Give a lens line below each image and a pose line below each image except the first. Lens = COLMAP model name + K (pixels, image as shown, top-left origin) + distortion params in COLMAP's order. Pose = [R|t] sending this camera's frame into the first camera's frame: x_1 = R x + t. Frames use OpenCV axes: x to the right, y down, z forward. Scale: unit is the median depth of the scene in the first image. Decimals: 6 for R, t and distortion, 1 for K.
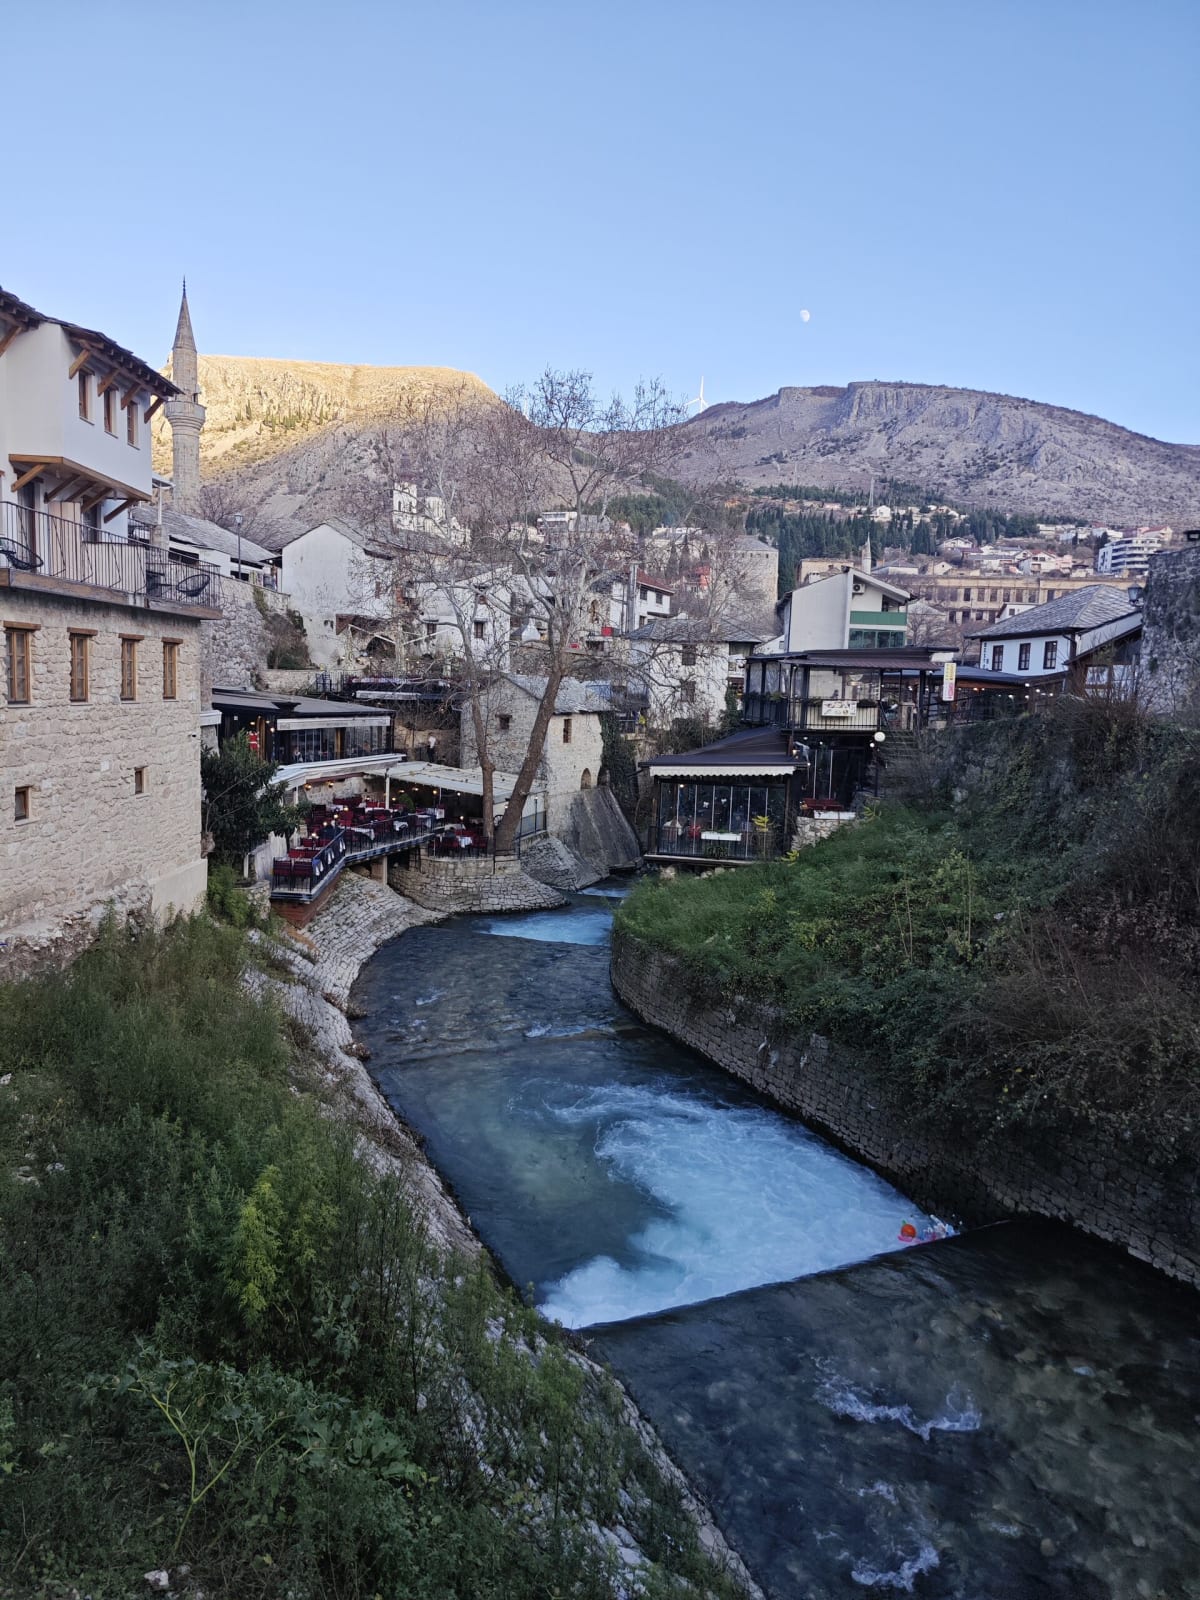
lens RADIAL K [[1055.8, 0, 611.4], [0, 1055.8, 793.9], [0, 0, 1]] dist [0.040006, -0.021477]
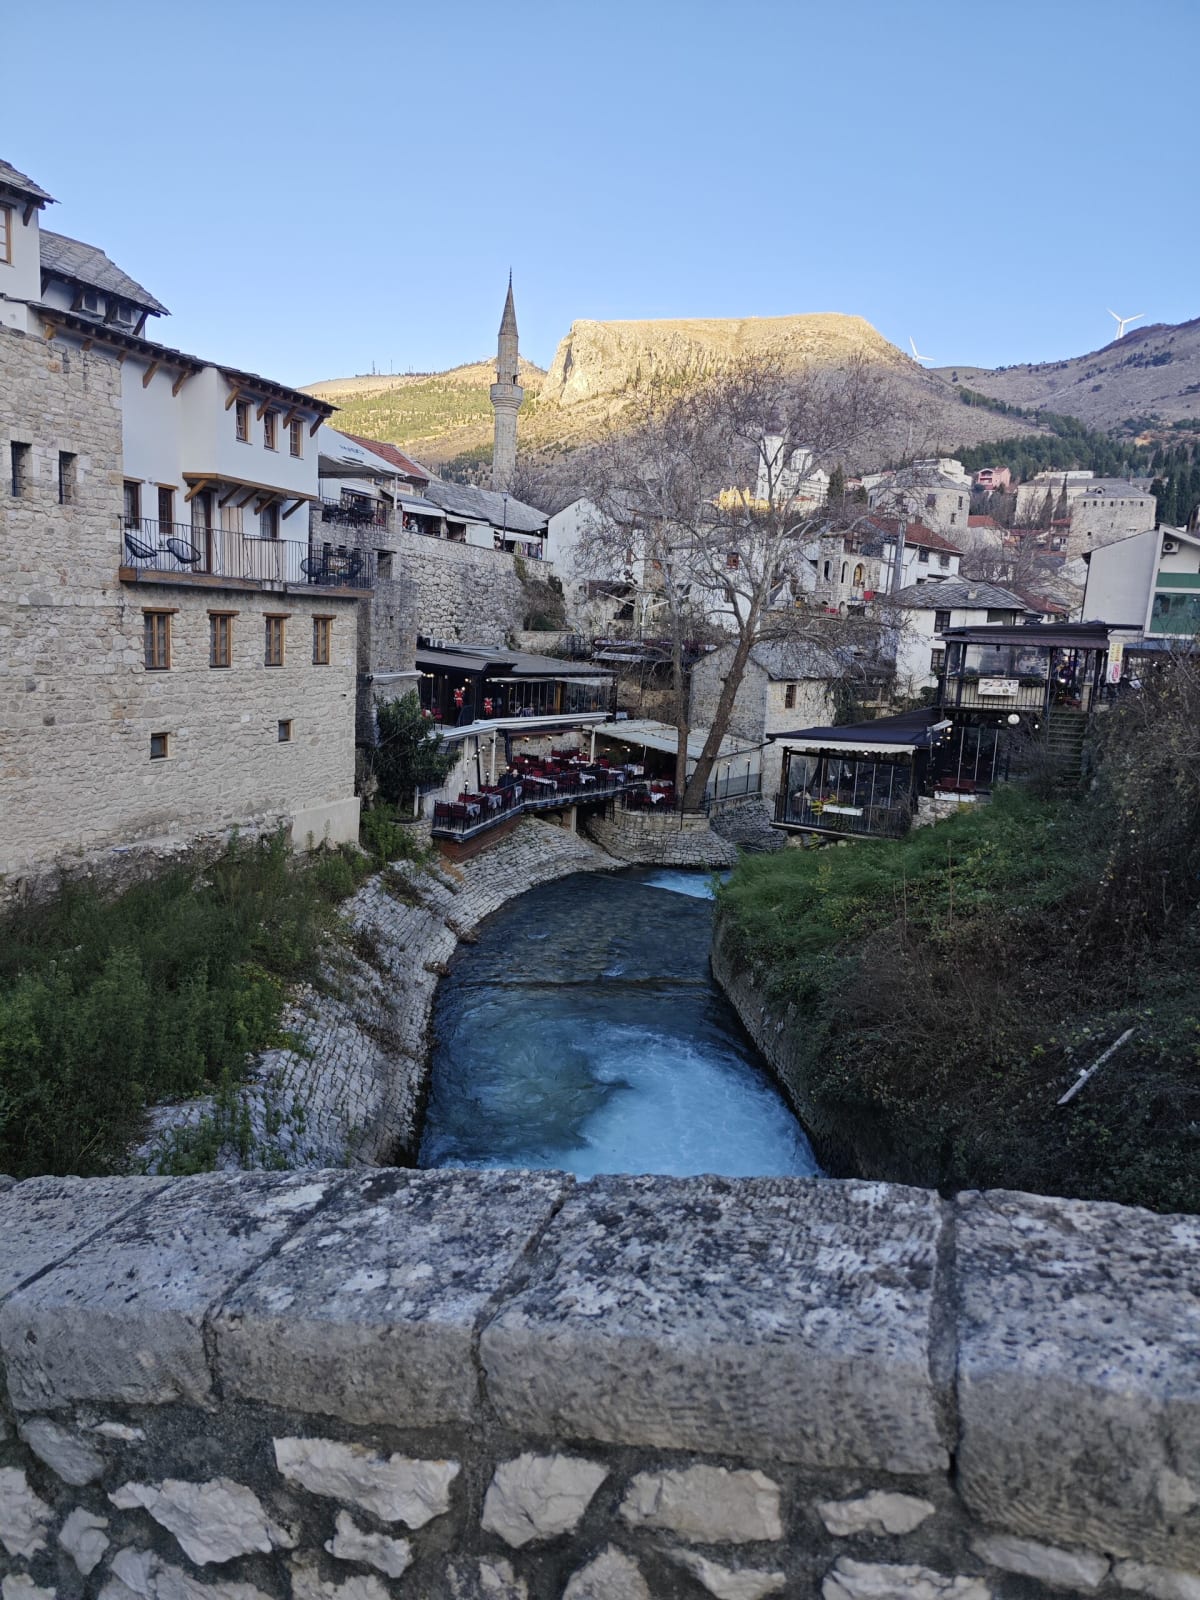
lens RADIAL K [[1056.6, 0, 625.8], [0, 1056.6, 779.0], [0, 0, 1]] dist [0.042038, -0.000447]
pose [[0.945494, 0.063339, -0.319420, 0.208201], [-0.053869, 0.997809, 0.038405, -0.015926], [0.321153, -0.019105, 0.946835, -0.027870]]
